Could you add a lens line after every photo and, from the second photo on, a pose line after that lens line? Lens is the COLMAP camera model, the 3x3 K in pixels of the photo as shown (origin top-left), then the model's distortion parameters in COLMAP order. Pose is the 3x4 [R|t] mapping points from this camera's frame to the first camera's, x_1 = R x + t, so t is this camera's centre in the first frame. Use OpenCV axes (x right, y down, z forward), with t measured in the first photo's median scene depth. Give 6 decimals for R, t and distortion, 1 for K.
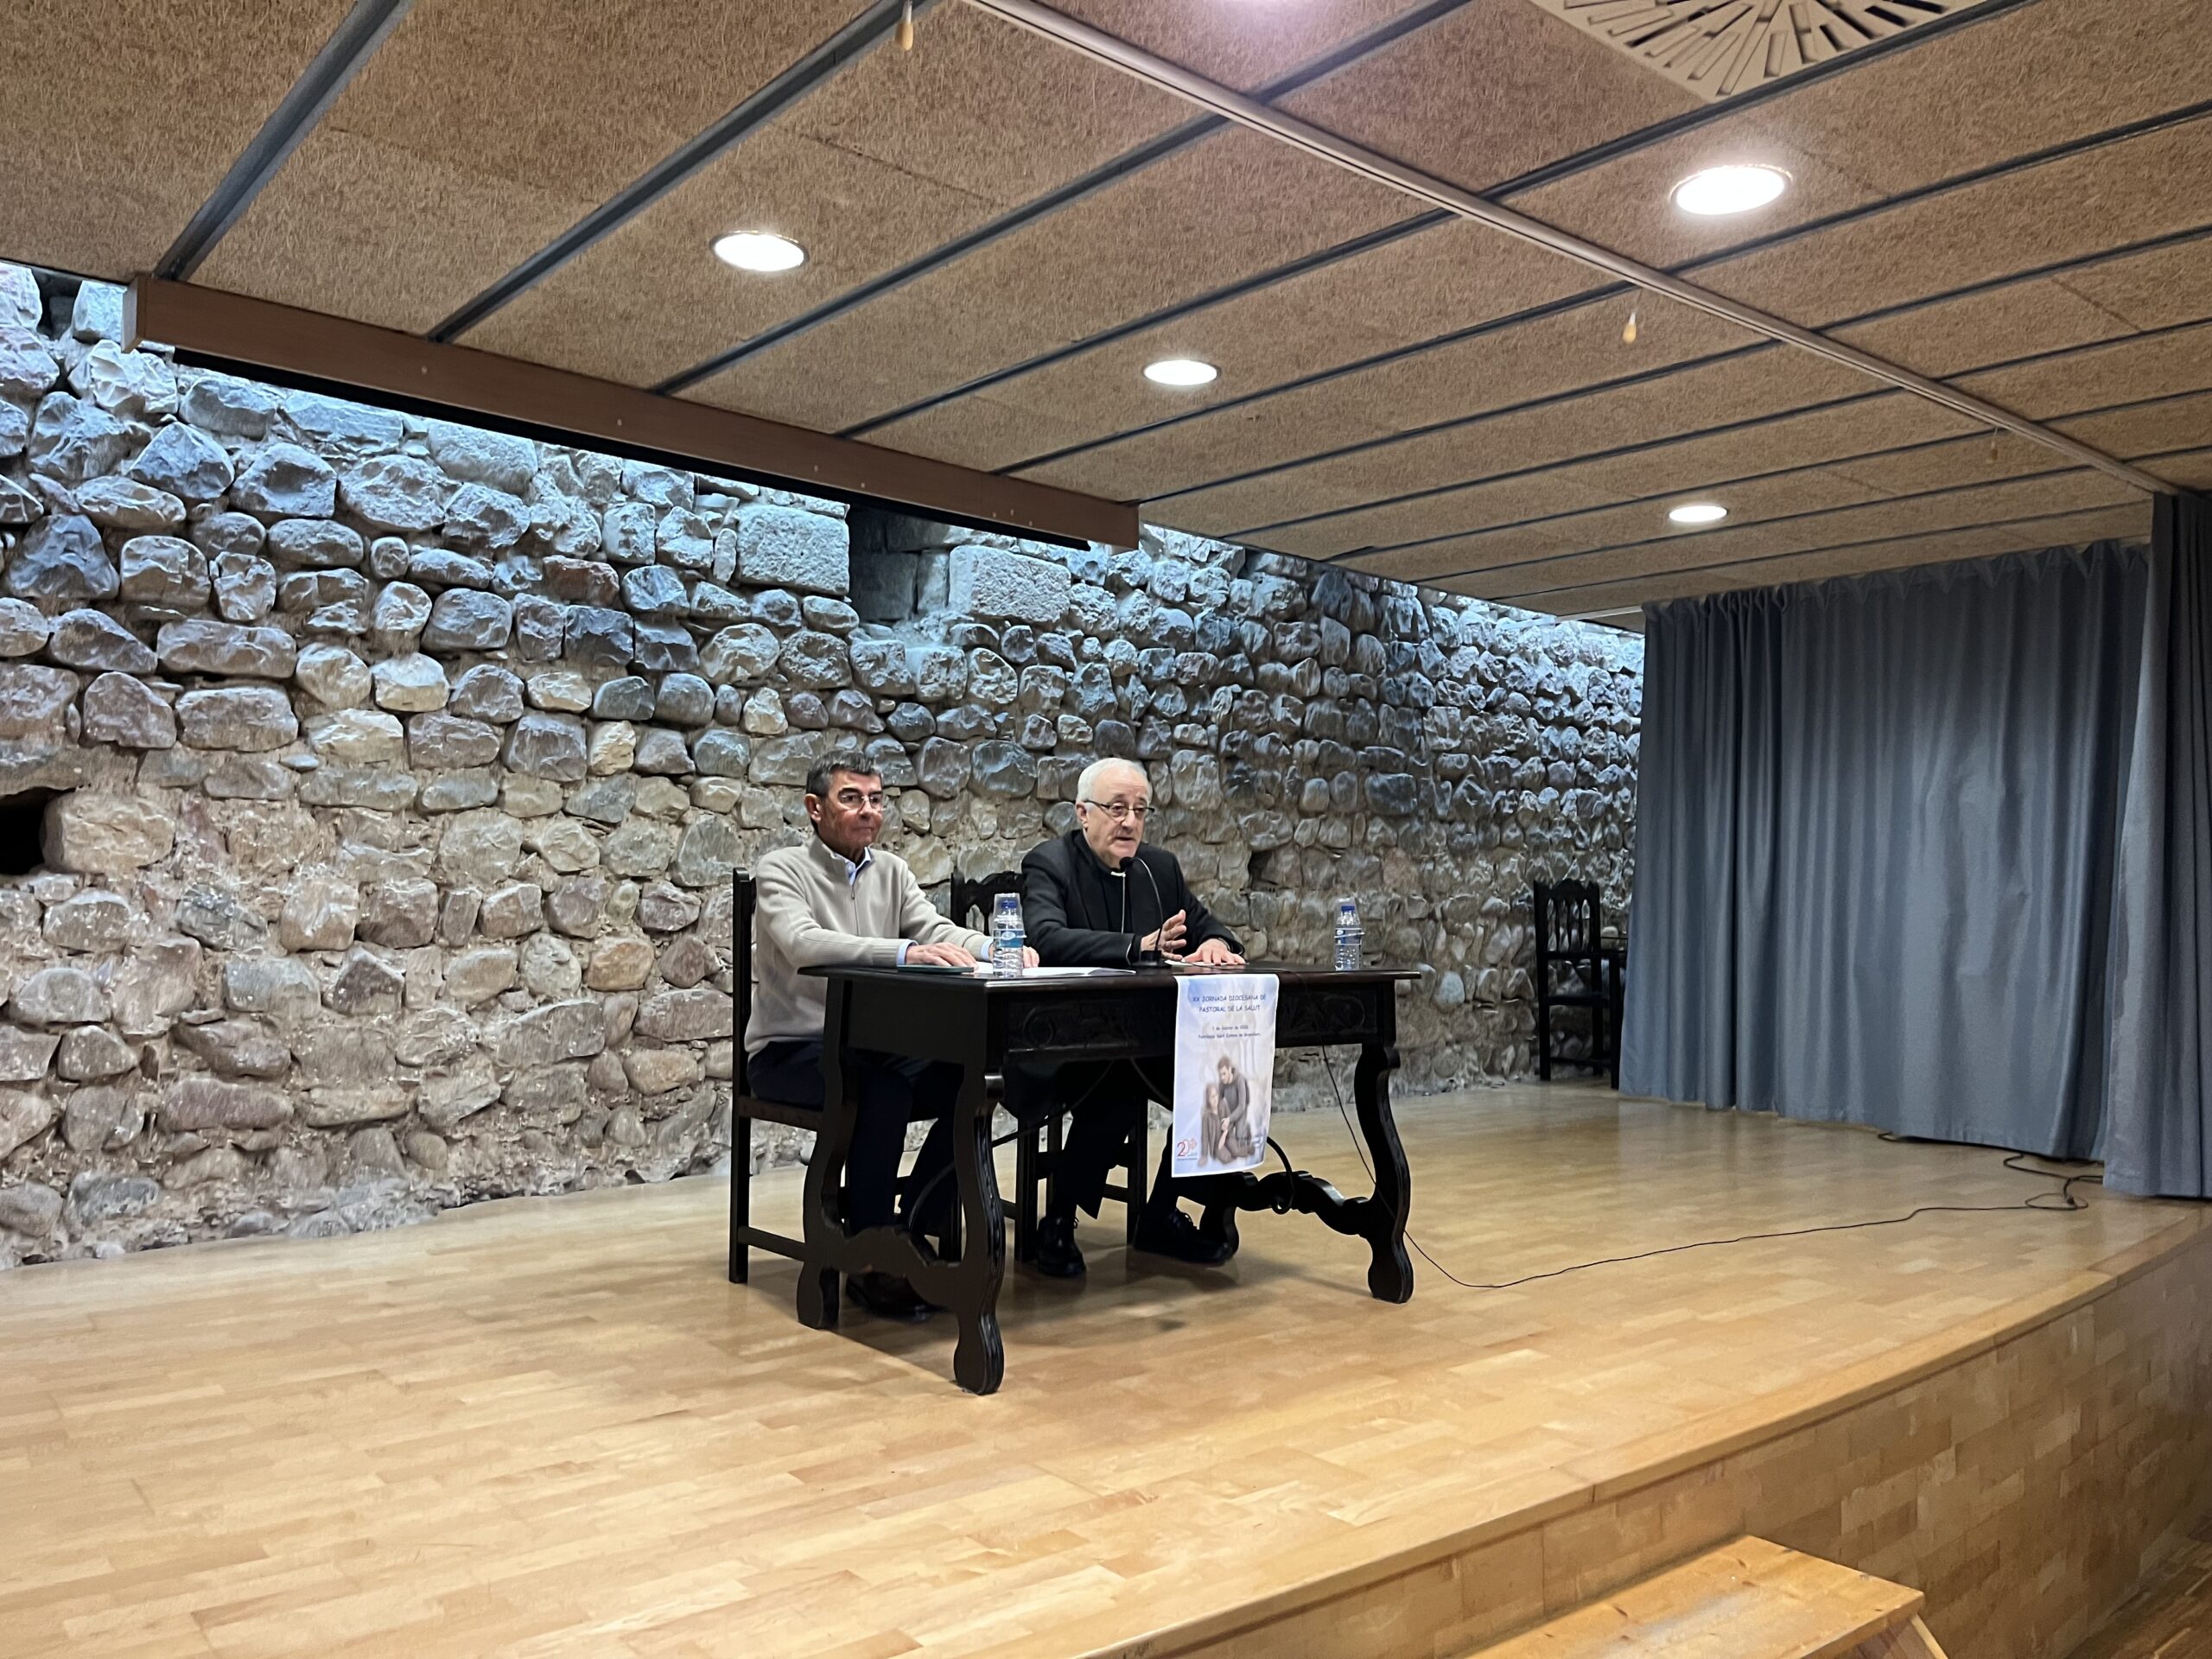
lens RADIAL K [[1668.4, 0, 1103.5], [0, 1668.4, 841.7], [0, 0, 1]] dist [0.089784, -0.126461]
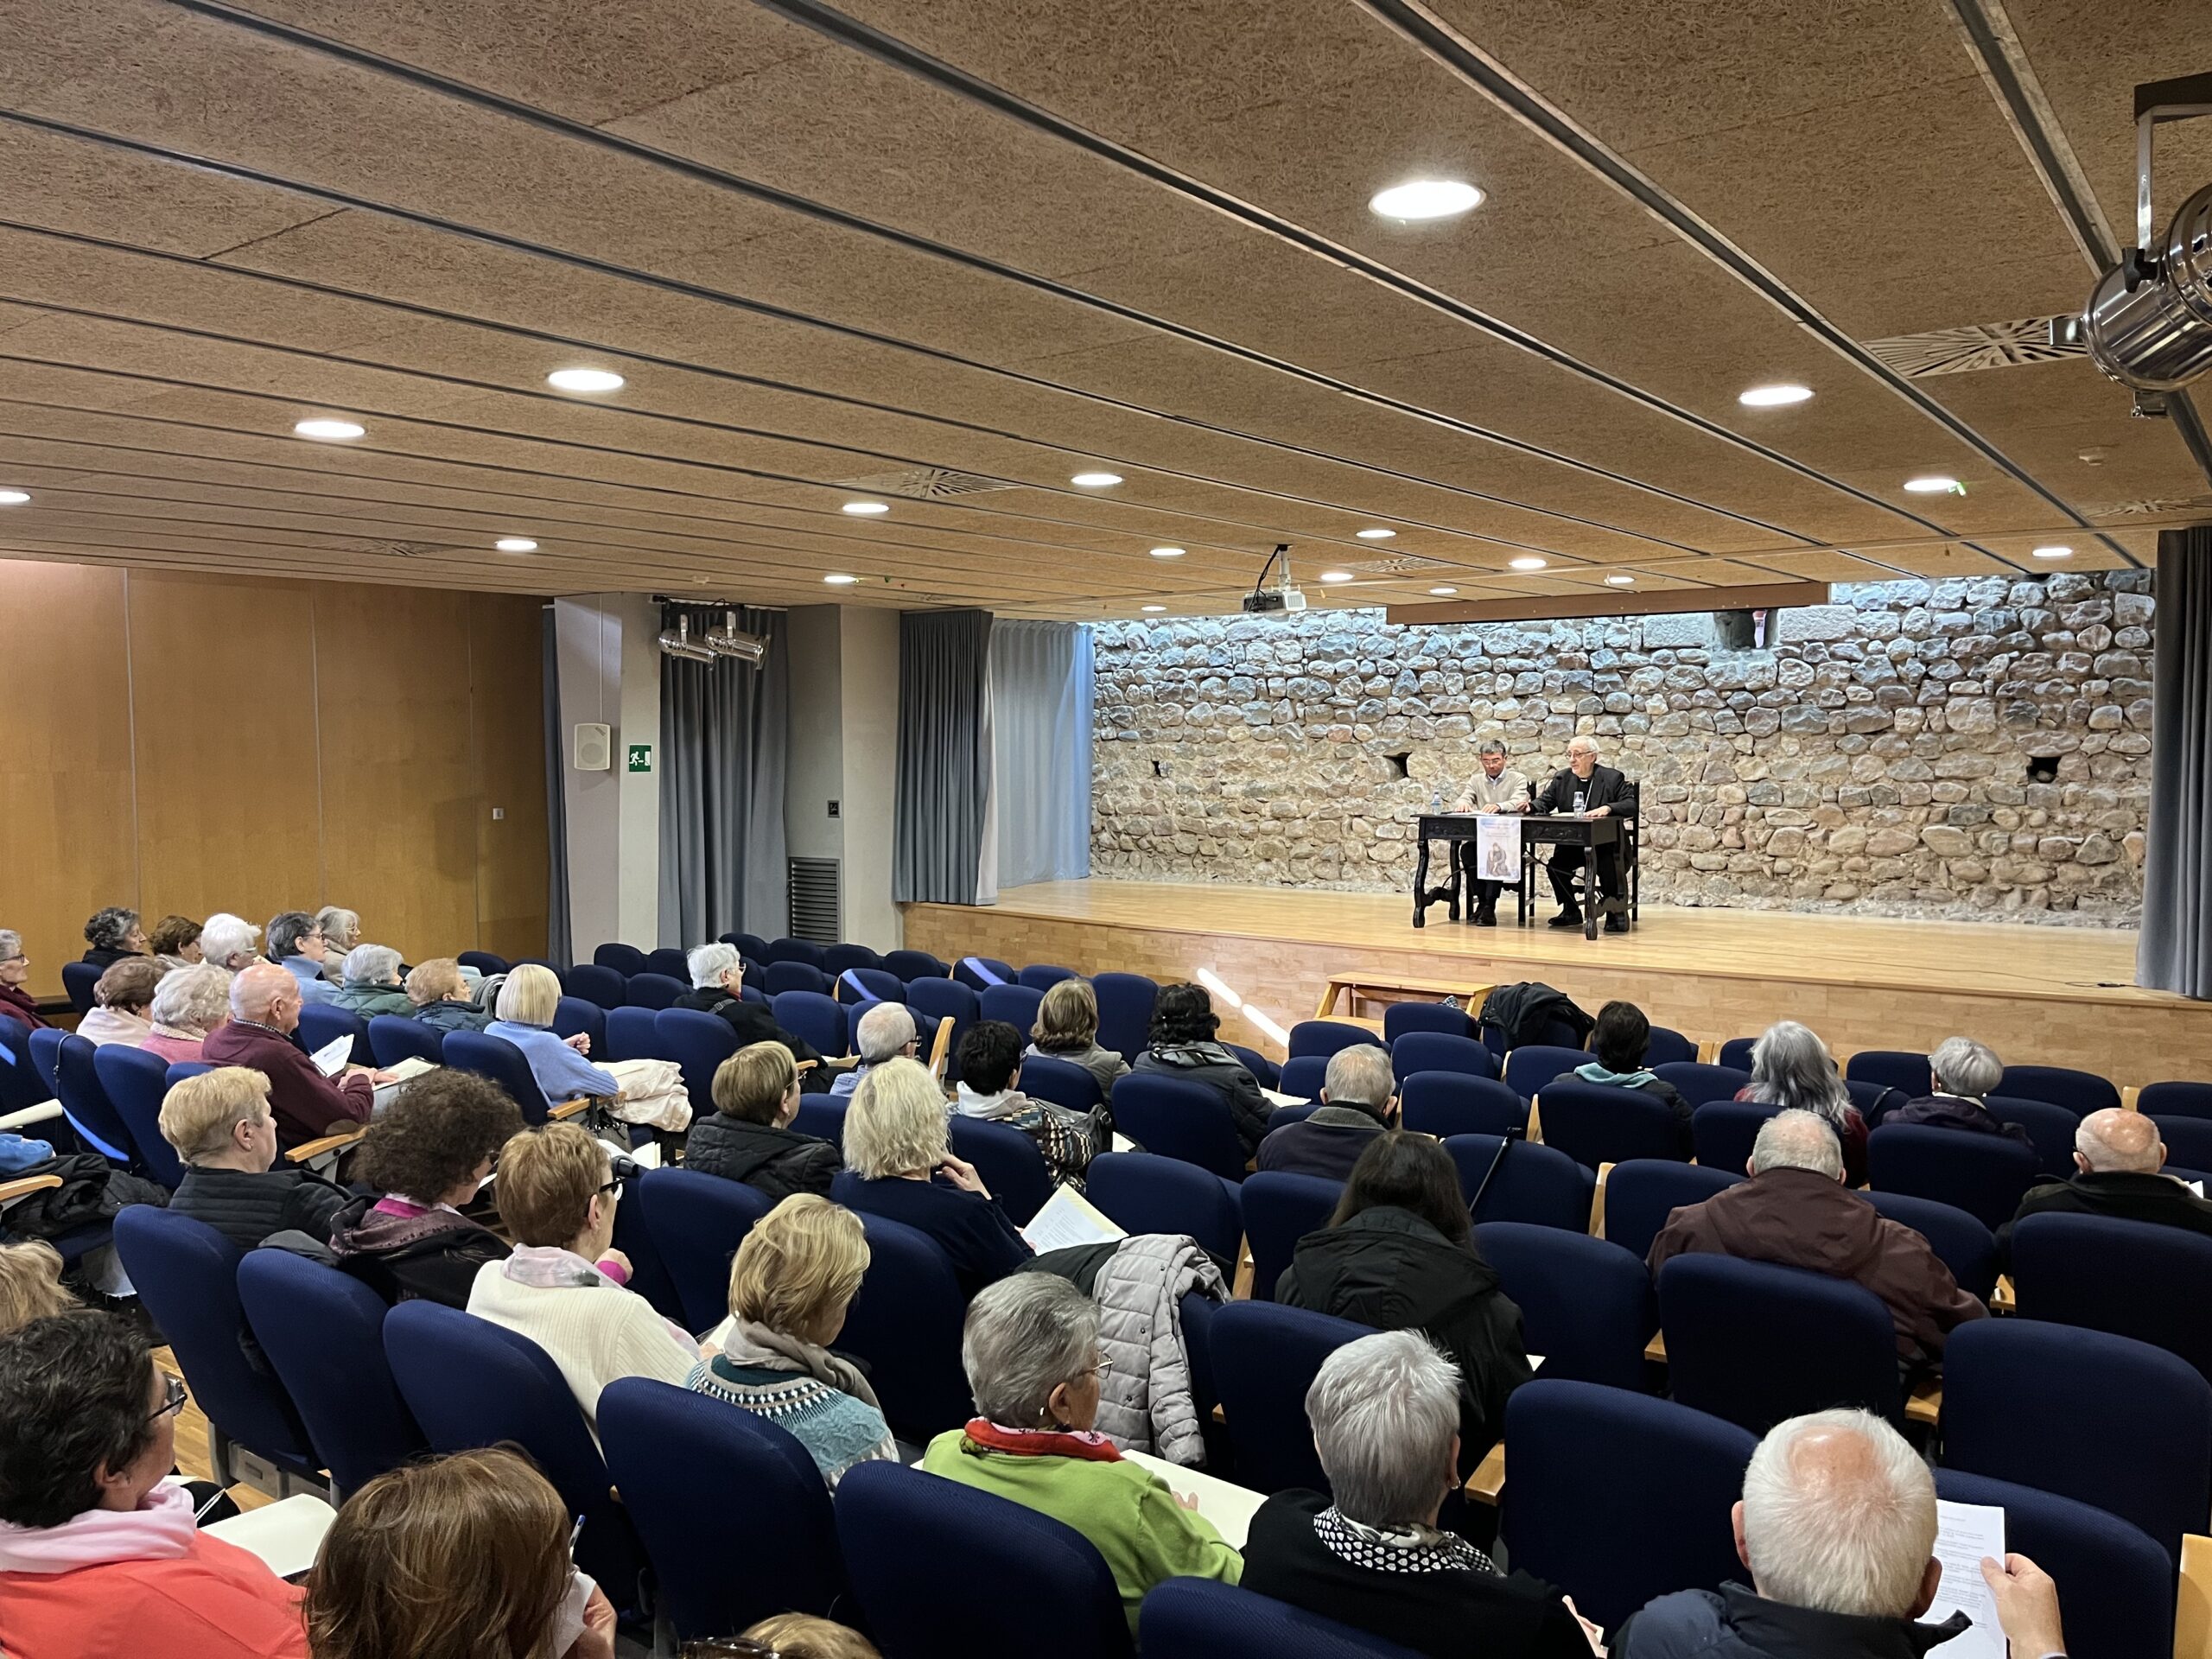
lens RADIAL K [[1668.4, 0, 1103.5], [0, 1668.4, 841.7], [0, 0, 1]] dist [0.089784, -0.126461]
pose [[0.248221, 0.047936, -0.967517, 1.651110], [0.038399, 0.997503, 0.059274, -0.050234], [0.967942, -0.051865, 0.245761, -0.269439]]
